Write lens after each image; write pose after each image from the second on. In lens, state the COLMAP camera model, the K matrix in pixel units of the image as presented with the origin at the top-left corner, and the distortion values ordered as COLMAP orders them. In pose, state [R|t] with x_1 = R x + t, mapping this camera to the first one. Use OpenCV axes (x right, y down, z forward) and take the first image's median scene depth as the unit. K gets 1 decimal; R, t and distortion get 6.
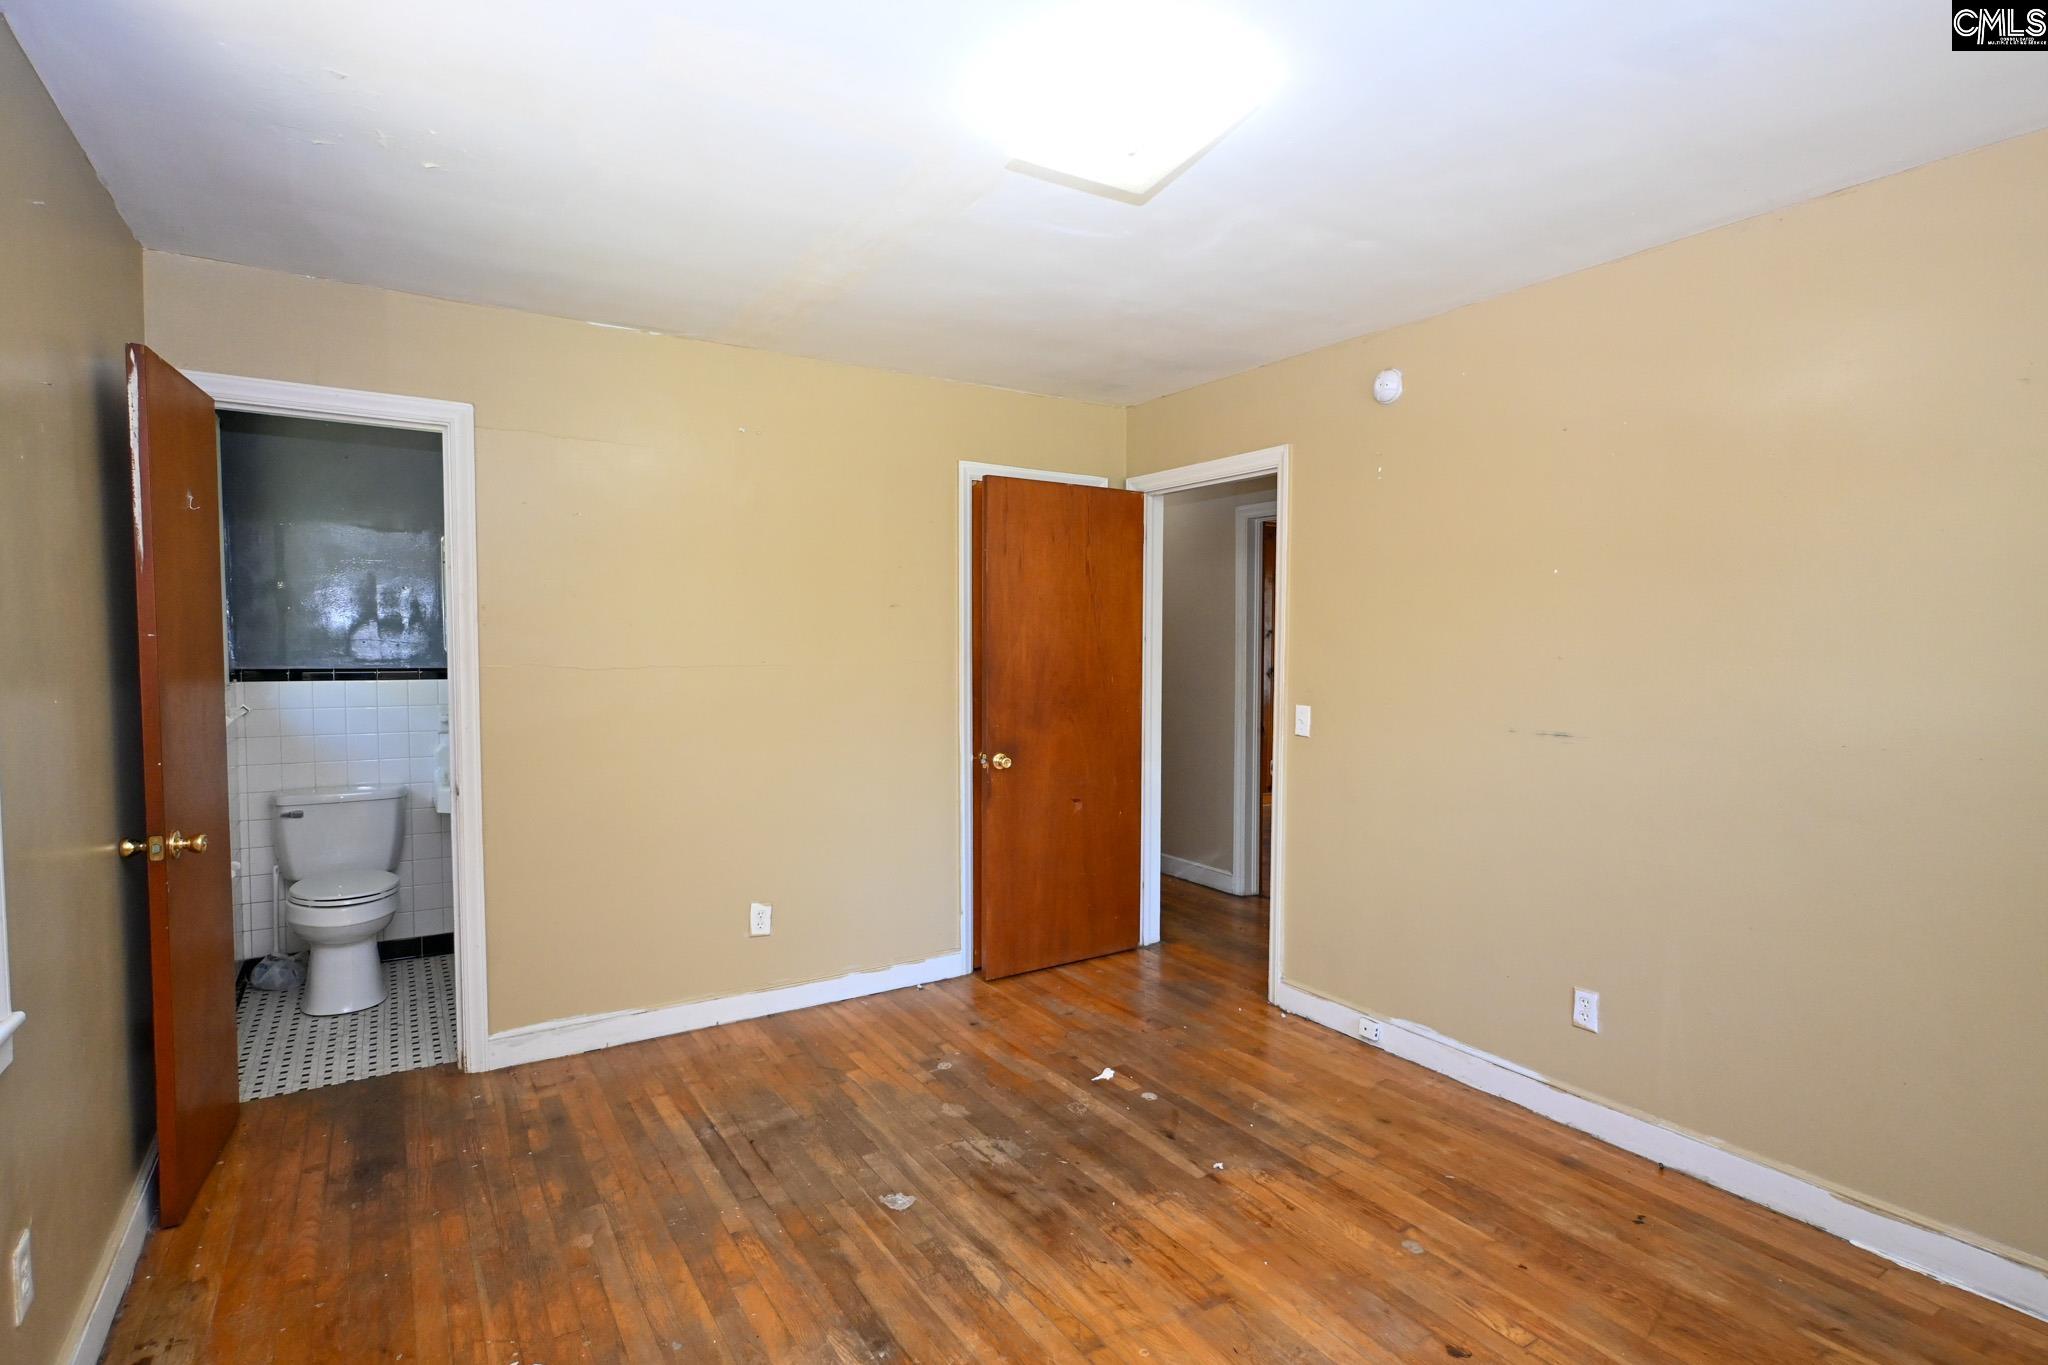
lens RADIAL K [[1033.5, 0, 1030.5], [0, 1033.5, 684.0], [0, 0, 1]] dist [-0.002592, 0.002004]
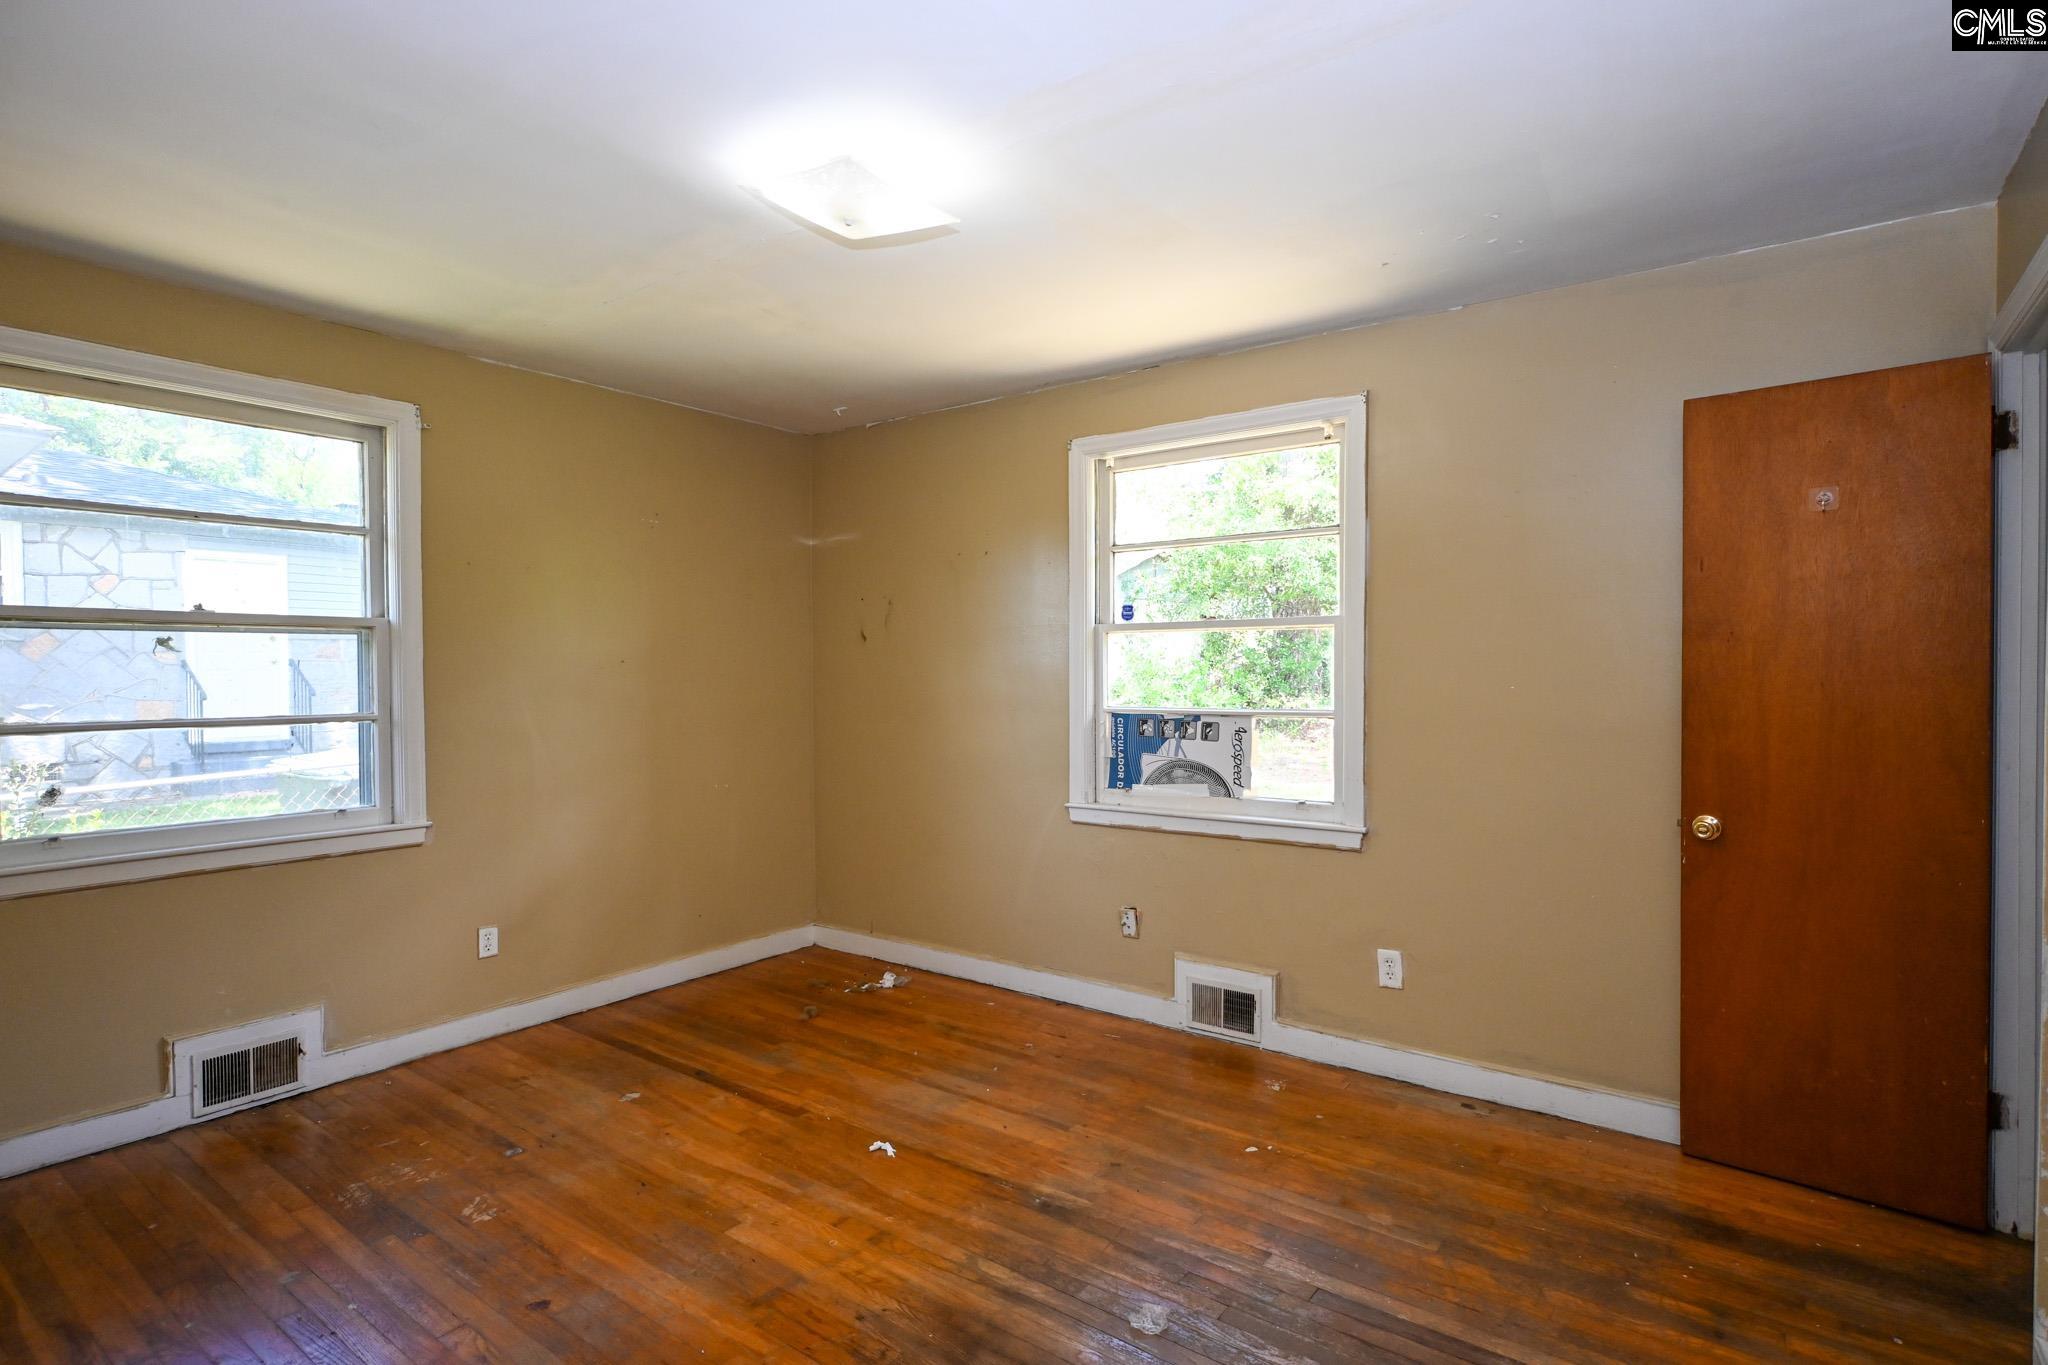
lens RADIAL K [[1033.5, 0, 1030.5], [0, 1033.5, 684.0], [0, 0, 1]] dist [-0.002592, 0.002004]
pose [[-0.935800, 0.002668, -0.352521, 0.279900], [-0.016253, 0.998582, 0.050702, -0.051206], [0.352156, 0.053177, -0.934429, 1.920518]]
